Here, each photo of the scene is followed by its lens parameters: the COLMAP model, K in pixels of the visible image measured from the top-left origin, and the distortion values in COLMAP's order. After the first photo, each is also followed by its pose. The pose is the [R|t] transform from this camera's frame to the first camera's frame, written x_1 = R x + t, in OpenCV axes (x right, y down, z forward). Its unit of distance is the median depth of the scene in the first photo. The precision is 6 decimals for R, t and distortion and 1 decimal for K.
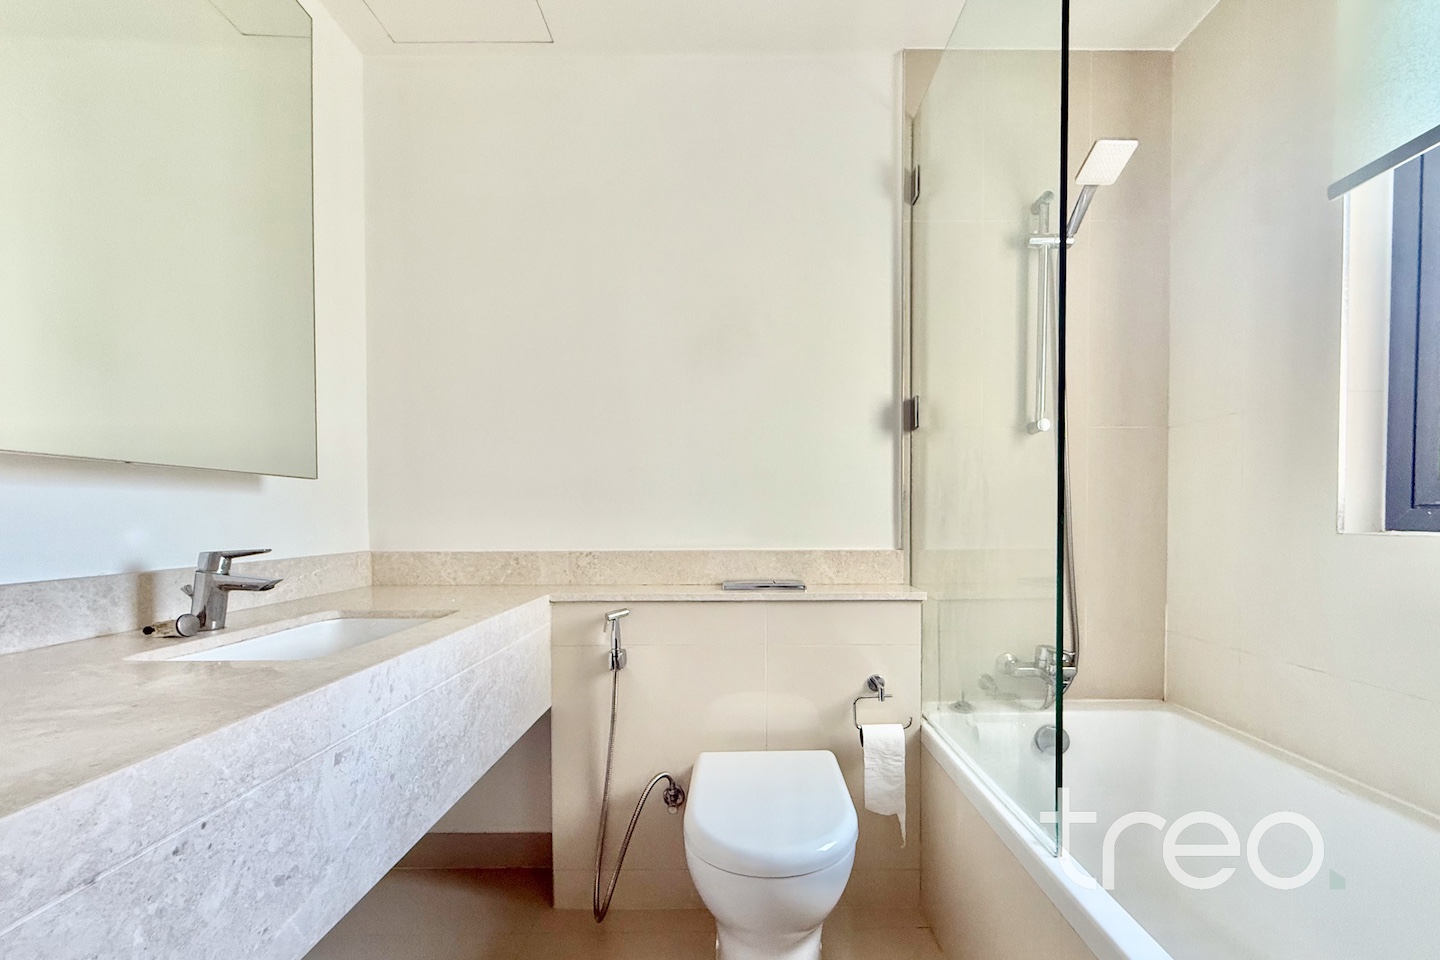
lens RADIAL K [[584.8, 0, 735.4], [0, 584.8, 519.2], [0, 0, 1]] dist [-0.001892, 0.000242]
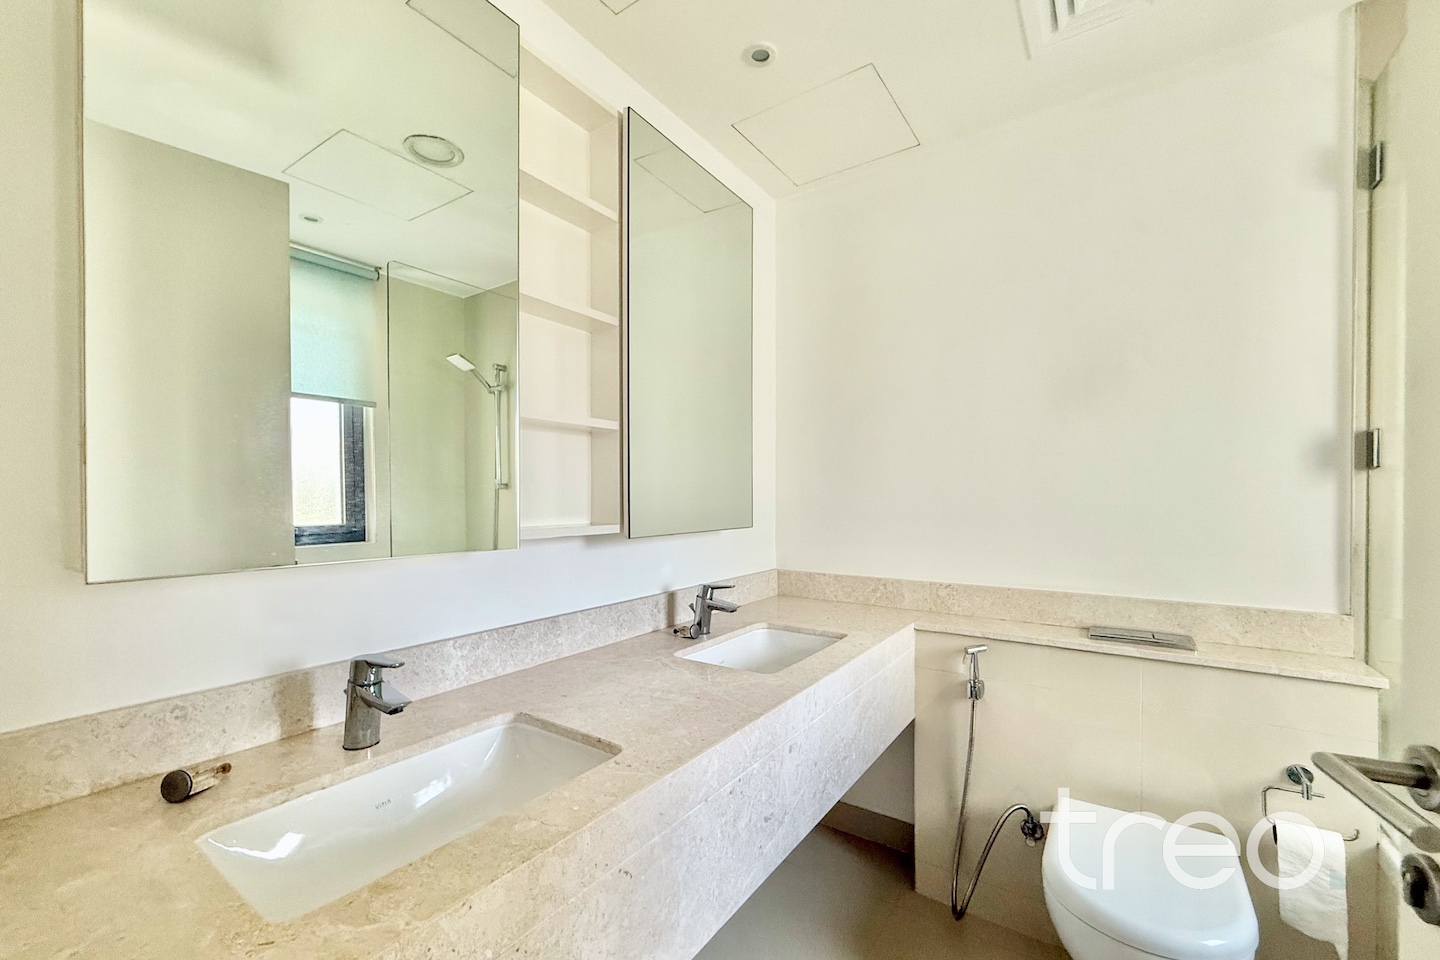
lens RADIAL K [[584.8, 0, 718.3], [0, 584.8, 488.7], [0, 0, 1]] dist [-0.001892, 0.000242]
pose [[0.825675, 0.006447, -0.564109, 0.018244], [-0.008752, 0.999961, -0.001381, -0.132871], [0.564078, 0.006077, 0.825699, -0.190529]]
